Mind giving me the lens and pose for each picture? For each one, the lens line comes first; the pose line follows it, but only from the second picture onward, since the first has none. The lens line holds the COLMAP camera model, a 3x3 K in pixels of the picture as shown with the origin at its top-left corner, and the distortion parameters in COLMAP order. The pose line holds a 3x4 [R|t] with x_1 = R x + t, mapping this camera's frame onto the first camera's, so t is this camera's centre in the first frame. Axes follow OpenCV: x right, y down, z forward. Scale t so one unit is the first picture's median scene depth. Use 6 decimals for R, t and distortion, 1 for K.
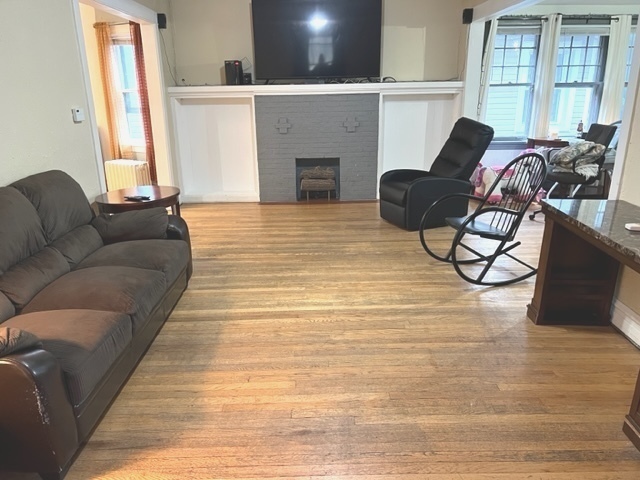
lens RADIAL K [[483.7, 0, 321.0], [0, 483.7, 240.0], [0, 0, 1]] dist [0.014902, 0.000524]
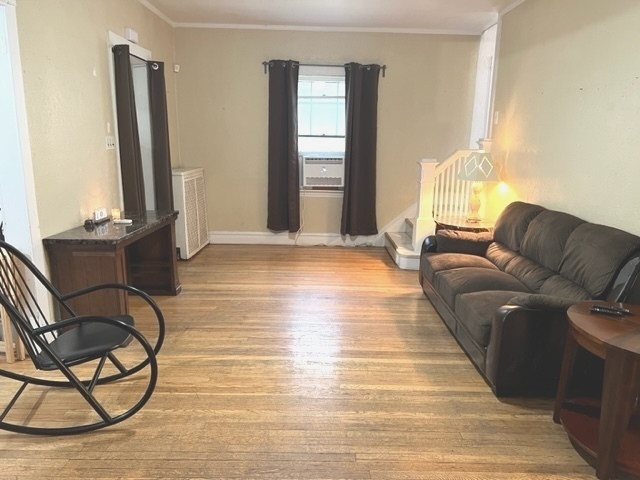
lens RADIAL K [[483.7, 0, 320.1], [0, 483.7, 241.1], [0, 0, 1]] dist [0.014902, 0.000524]
pose [[-0.999957, -0.007763, -0.004983, 0.006323], [-0.009210, 0.870852, 0.491459, -0.542039], [0.000524, 0.491484, -0.870886, 1.720995]]
